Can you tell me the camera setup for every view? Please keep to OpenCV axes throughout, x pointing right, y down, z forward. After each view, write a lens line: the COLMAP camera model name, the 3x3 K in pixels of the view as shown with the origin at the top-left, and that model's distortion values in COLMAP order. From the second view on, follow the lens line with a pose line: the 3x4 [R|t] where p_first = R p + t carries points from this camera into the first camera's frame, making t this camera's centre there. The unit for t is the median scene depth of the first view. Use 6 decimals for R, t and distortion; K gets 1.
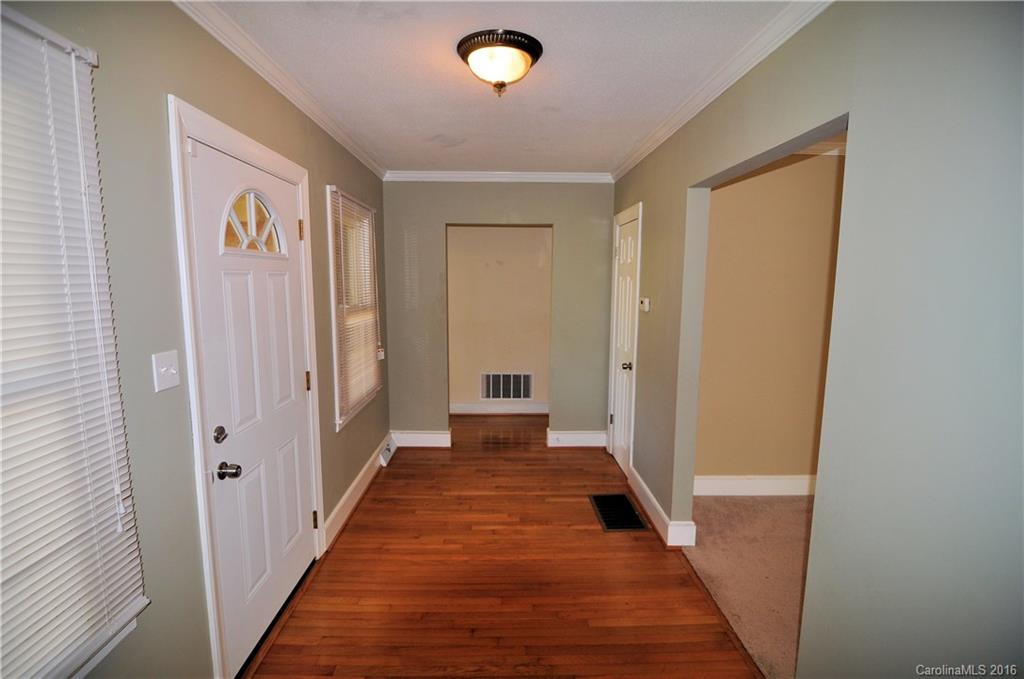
lens RADIAL K [[494.7, 0, 512.0], [0, 494.7, 339.5], [0, 0, 1]] dist [-0.000199, -0.000088]
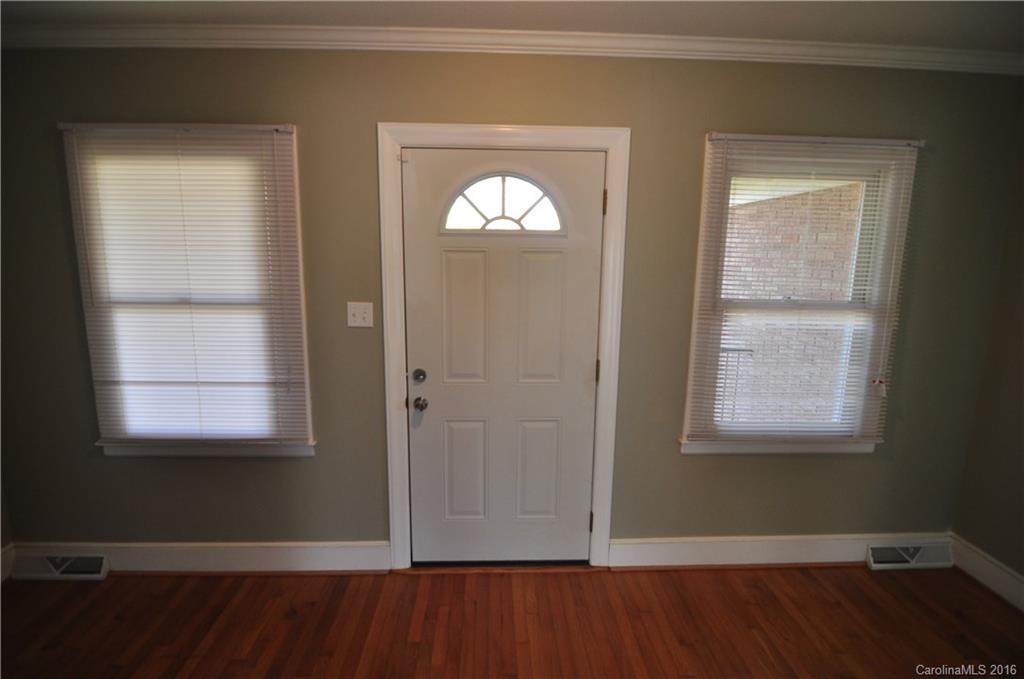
lens RADIAL K [[507.8, 0, 512.0], [0, 507.8, 339.5], [0, 0, 1]] dist [-0.001562, -0.000118]
pose [[0.030106, 0.171233, -0.984771, 0.700652], [-0.135015, 0.976885, 0.165734, -0.150256], [0.990386, 0.127969, 0.052529, 1.155571]]
